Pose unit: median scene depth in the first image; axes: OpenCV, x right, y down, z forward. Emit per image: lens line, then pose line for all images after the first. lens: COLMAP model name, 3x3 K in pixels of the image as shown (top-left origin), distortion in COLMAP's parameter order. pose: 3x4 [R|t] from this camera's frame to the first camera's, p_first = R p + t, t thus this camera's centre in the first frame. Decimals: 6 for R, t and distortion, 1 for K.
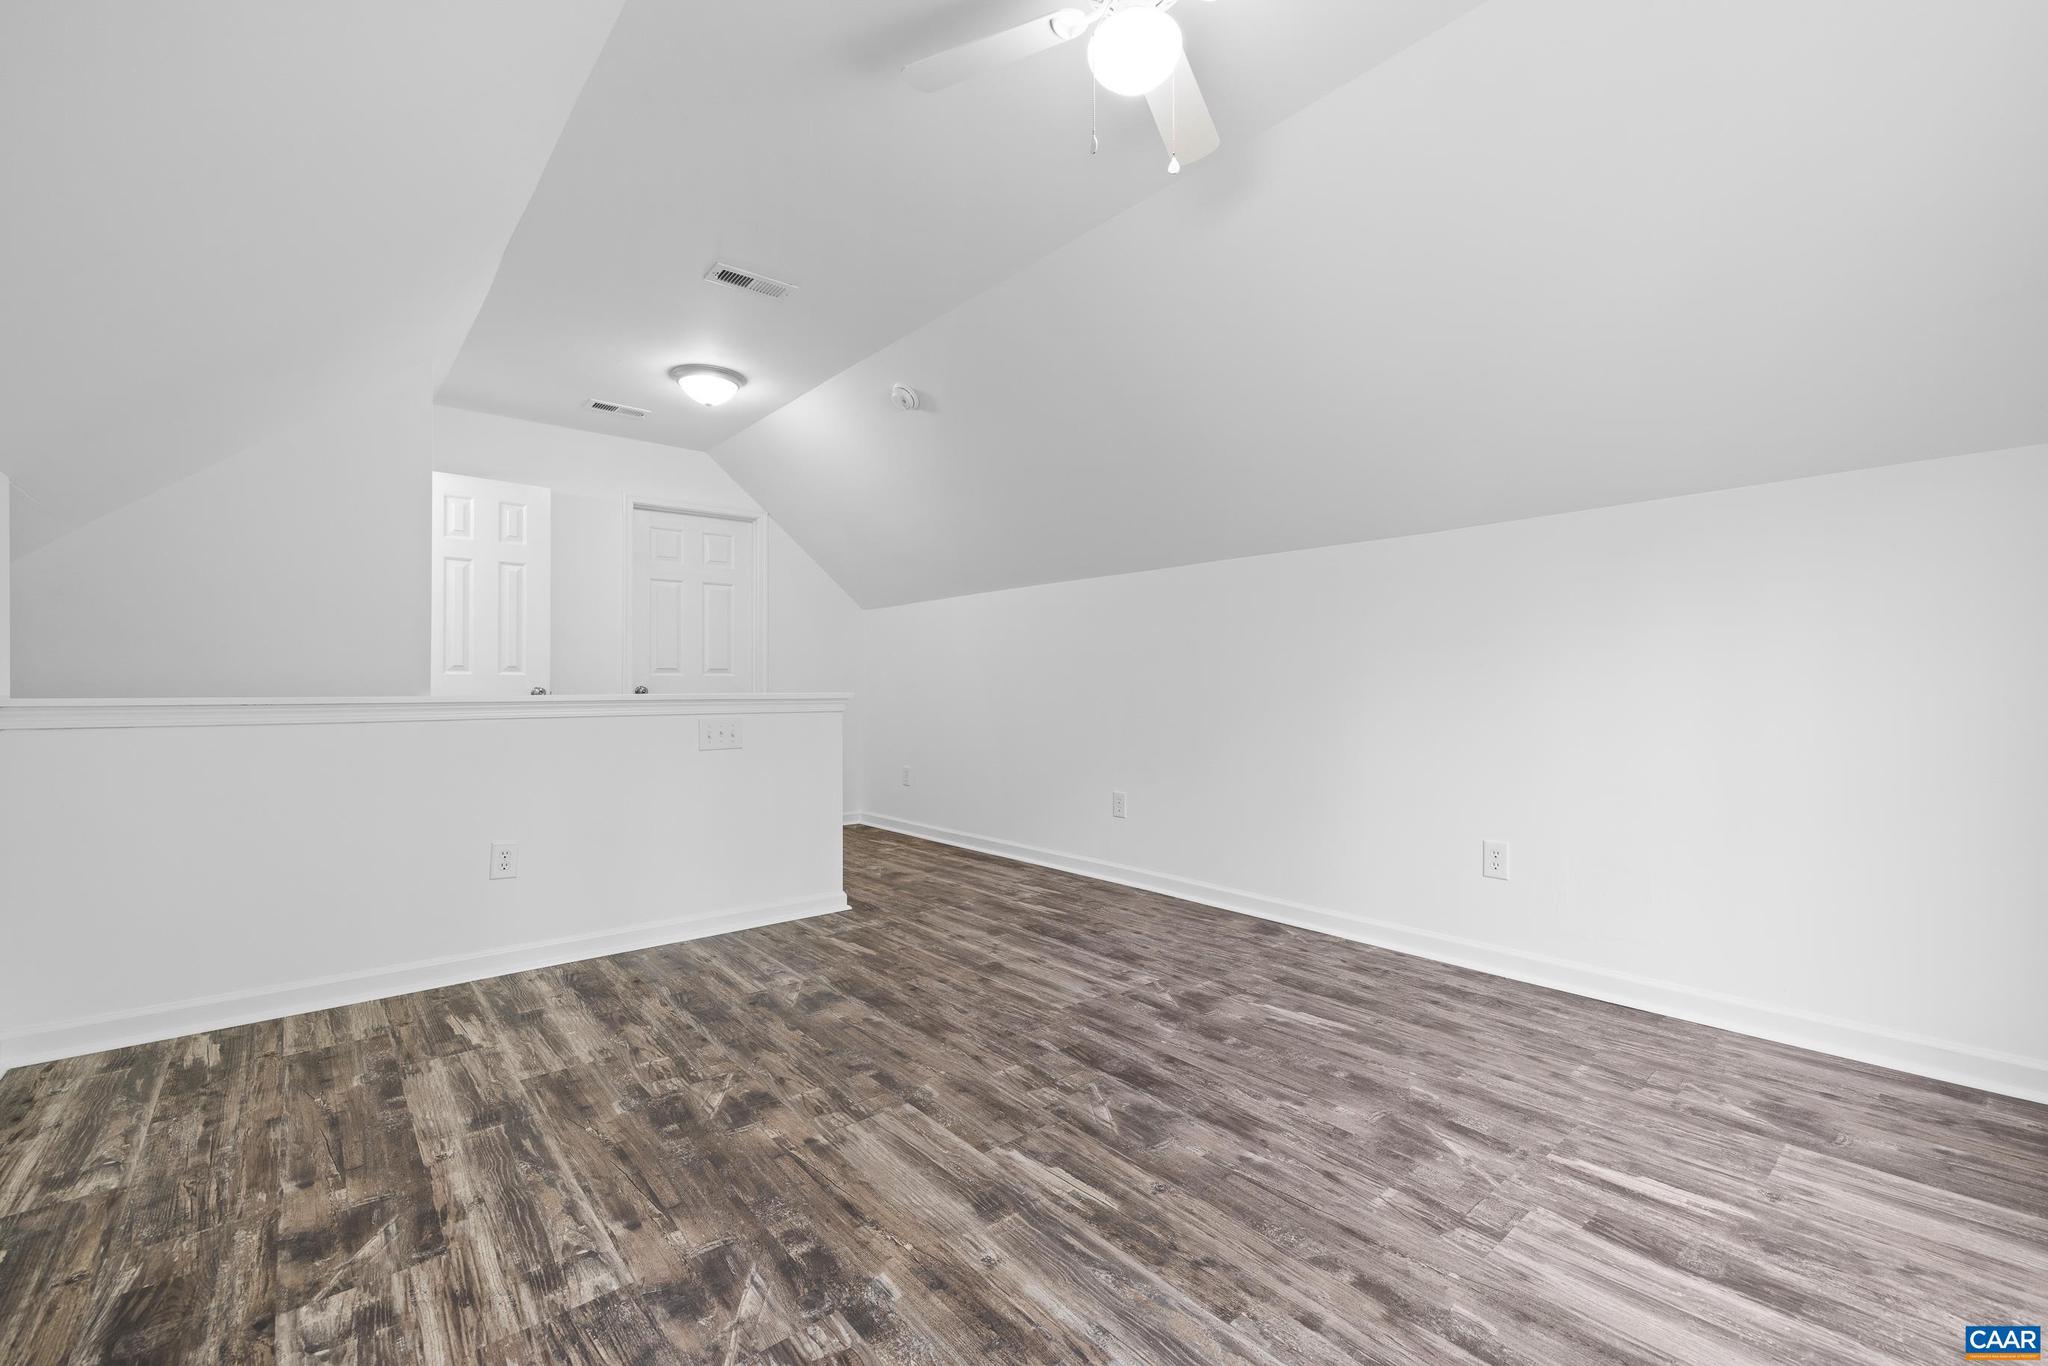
lens RADIAL K [[864.2, 0, 1025.9], [0, 864.2, 686.8], [0, 0, 1]] dist [0.021525, -0.000689]
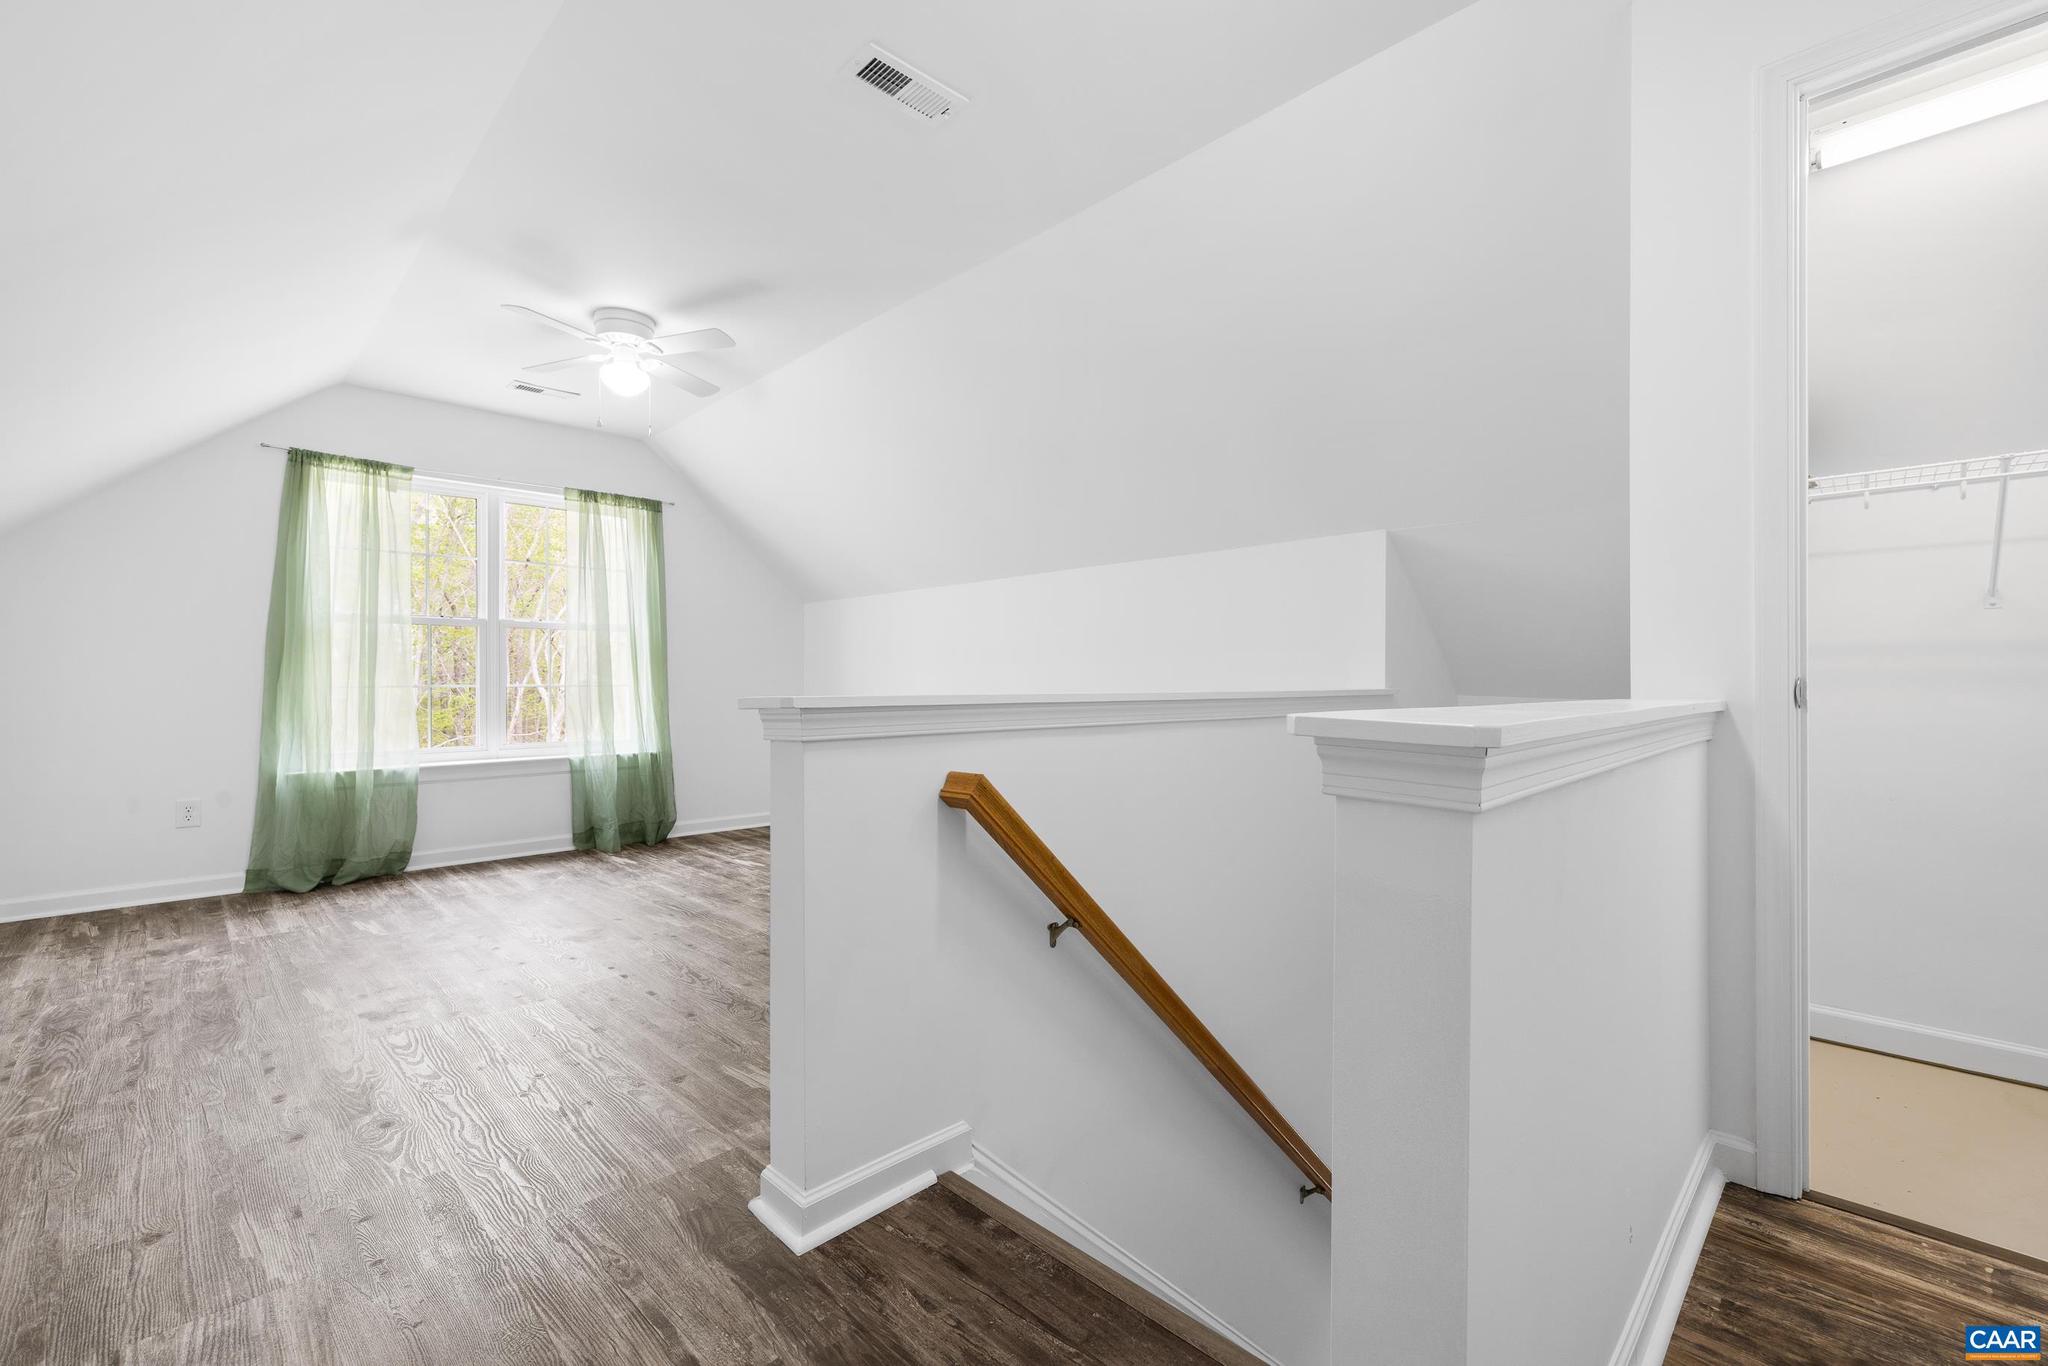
lens RADIAL K [[864.2, 0, 1018.8], [0, 864.2, 680.2], [0, 0, 1]] dist [0.021525, -0.000689]
pose [[-0.997221, 0.002405, -0.074466, -0.586938], [0.002535, 0.999995, -0.001654, -0.002464], [0.074462, -0.001838, -0.997222, 2.810900]]
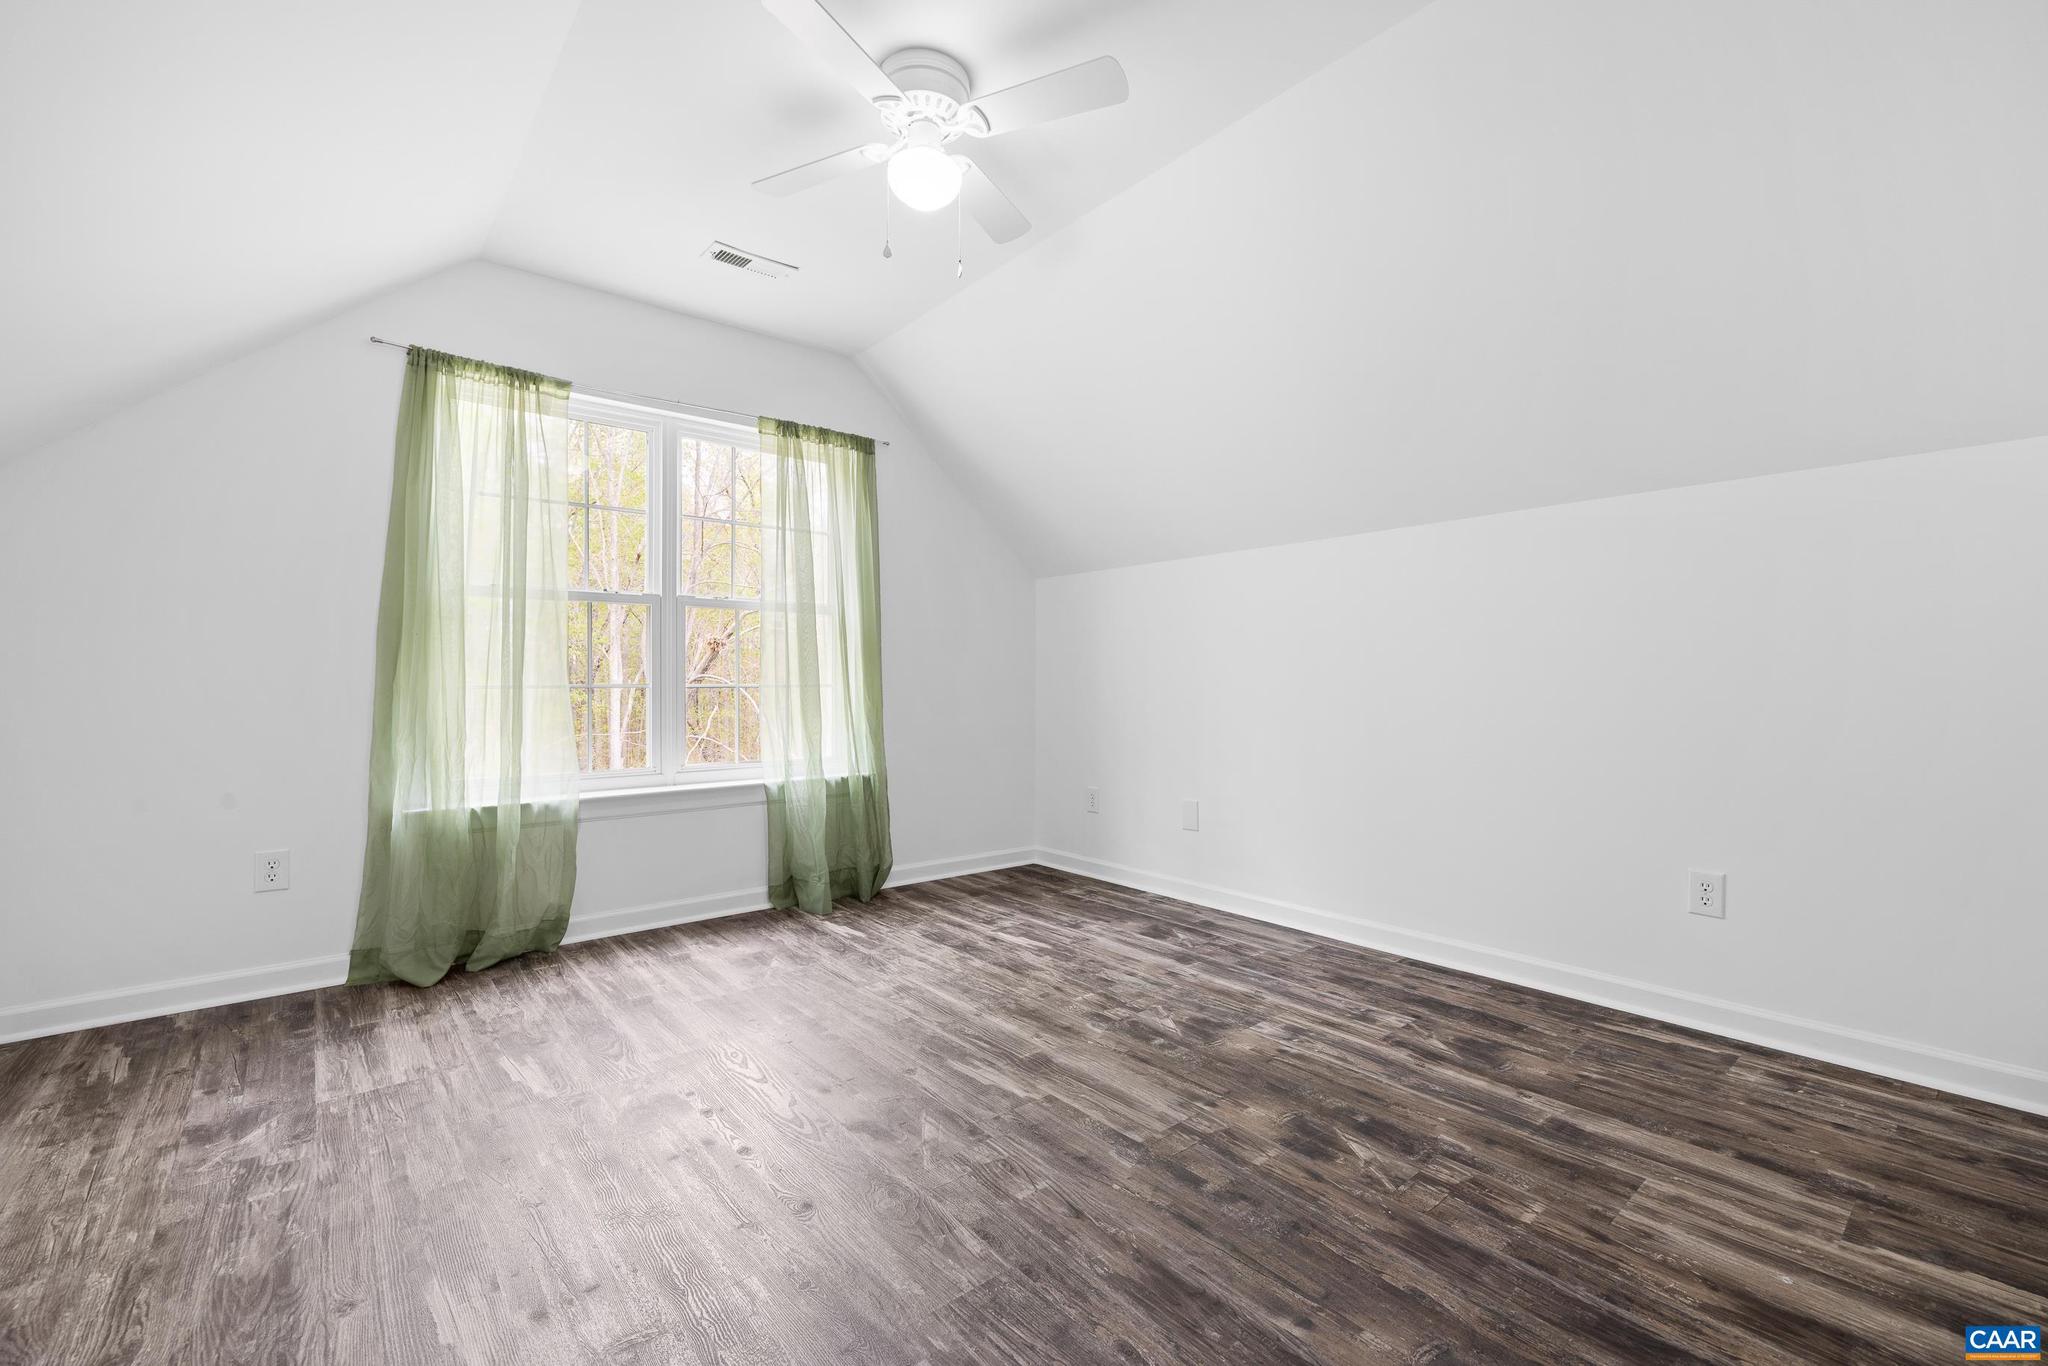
lens RADIAL K [[864.2, 0, 1029.1], [0, 864.2, 678.8], [0, 0, 1]] dist [0.021525, -0.000689]
pose [[-0.999985, 0.001921, 0.005060, -0.026909], [0.001907, 0.999994, -0.002762, -0.003262], [-0.005065, -0.002752, -0.999983, 2.016408]]
